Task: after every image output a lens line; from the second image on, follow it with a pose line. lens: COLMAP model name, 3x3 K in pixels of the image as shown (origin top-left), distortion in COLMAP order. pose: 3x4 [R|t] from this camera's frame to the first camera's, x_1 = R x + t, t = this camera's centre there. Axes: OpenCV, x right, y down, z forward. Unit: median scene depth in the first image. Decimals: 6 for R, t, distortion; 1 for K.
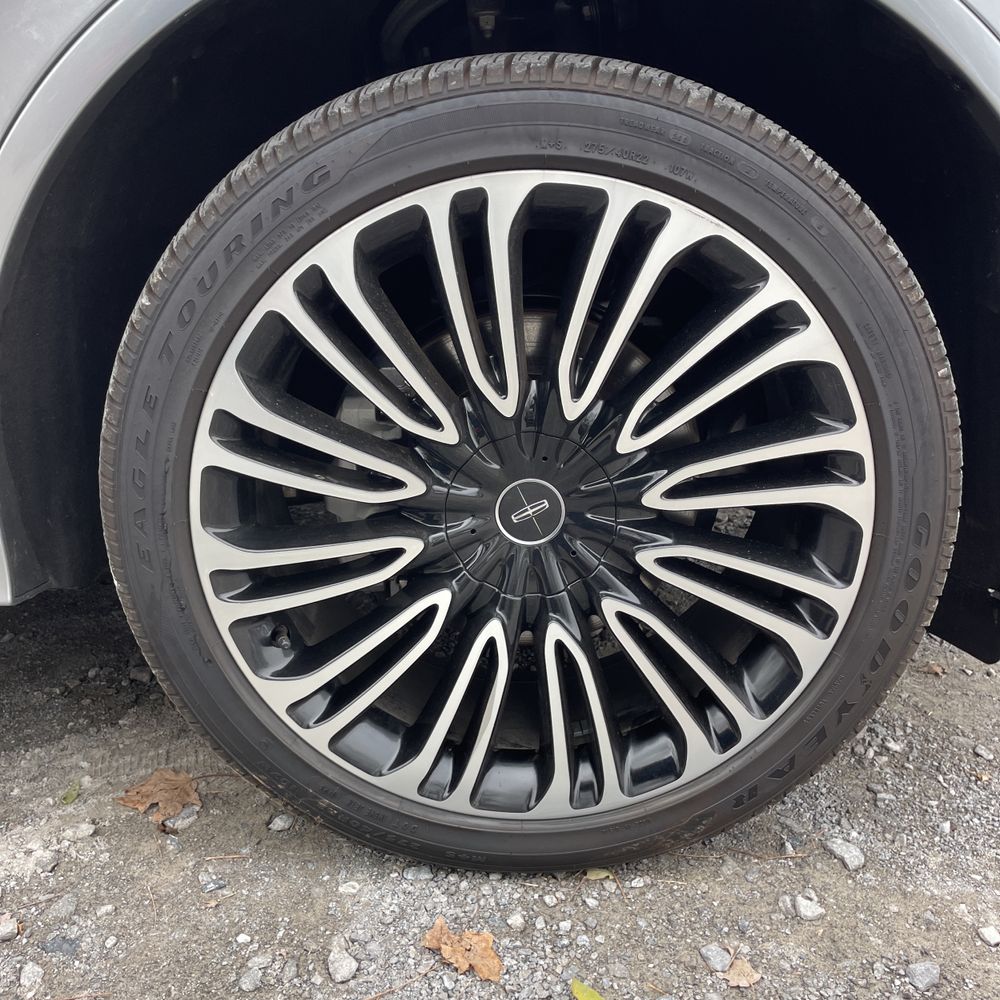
lens RADIAL K [[1018.0, 0, 503.6], [0, 1018.0, 501.7], [0, 0, 1]] dist [0.029769, 0.000000]
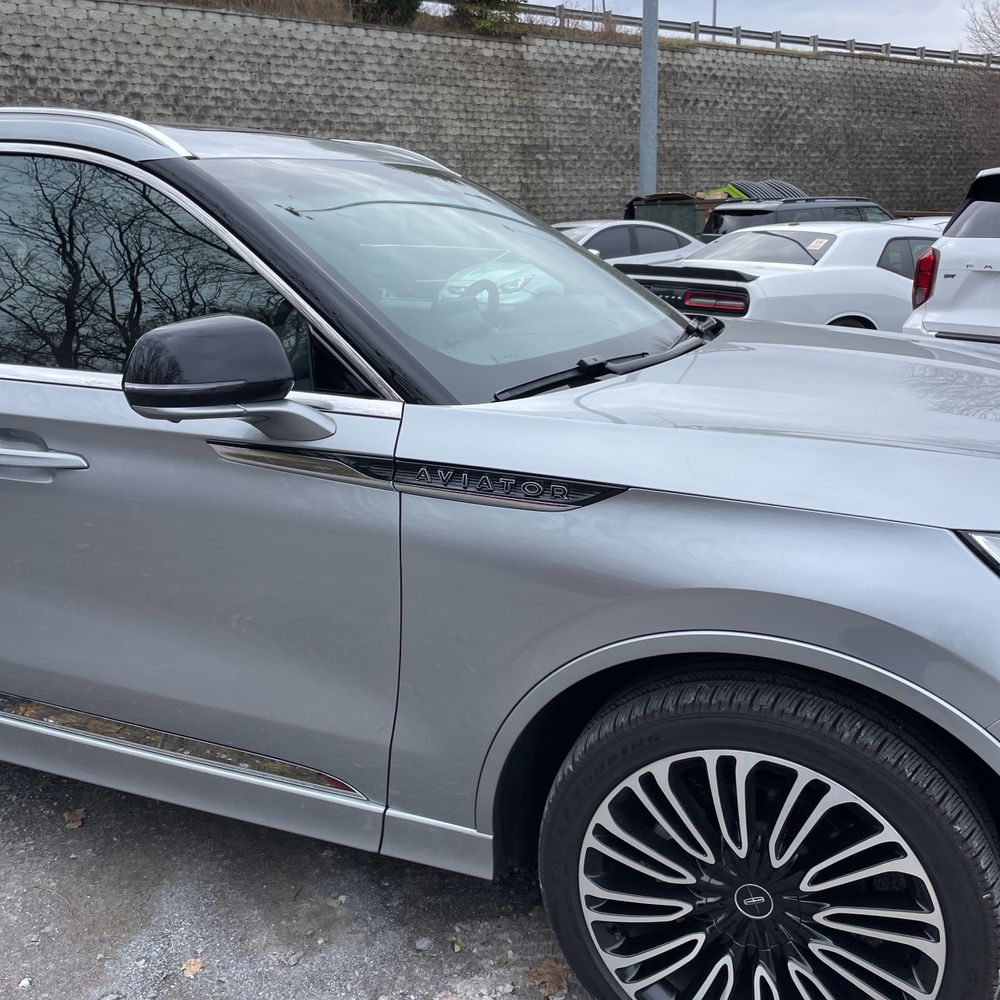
lens RADIAL K [[1018.0, 0, 505.3], [0, 1018.0, 484.3], [0, 0, 1]] dist [0.029769, 0.000000]
pose [[0.920499, 0.100503, -0.377599, 0.241807], [-0.119458, 0.992471, -0.027050, -0.649482], [0.372038, 0.070007, 0.925574, -0.958857]]
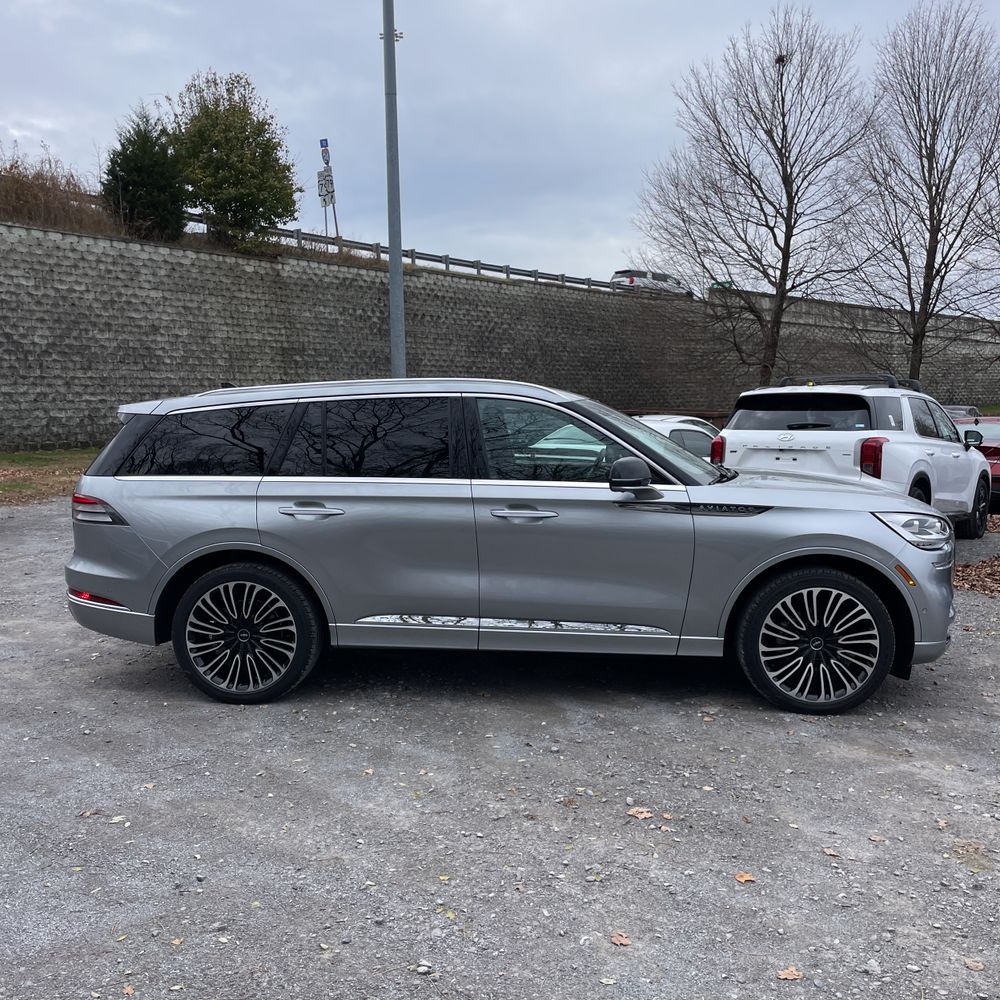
lens RADIAL K [[1018.0, 0, 499.4], [0, 1018.0, 501.2], [0, 0, 1]] dist [0.029769, 0.000000]
pose [[0.995133, 0.018934, -0.096707, -1.207389], [-0.039427, 0.975898, -0.214638, 0.531487], [0.090312, 0.217406, 0.971894, -4.884606]]
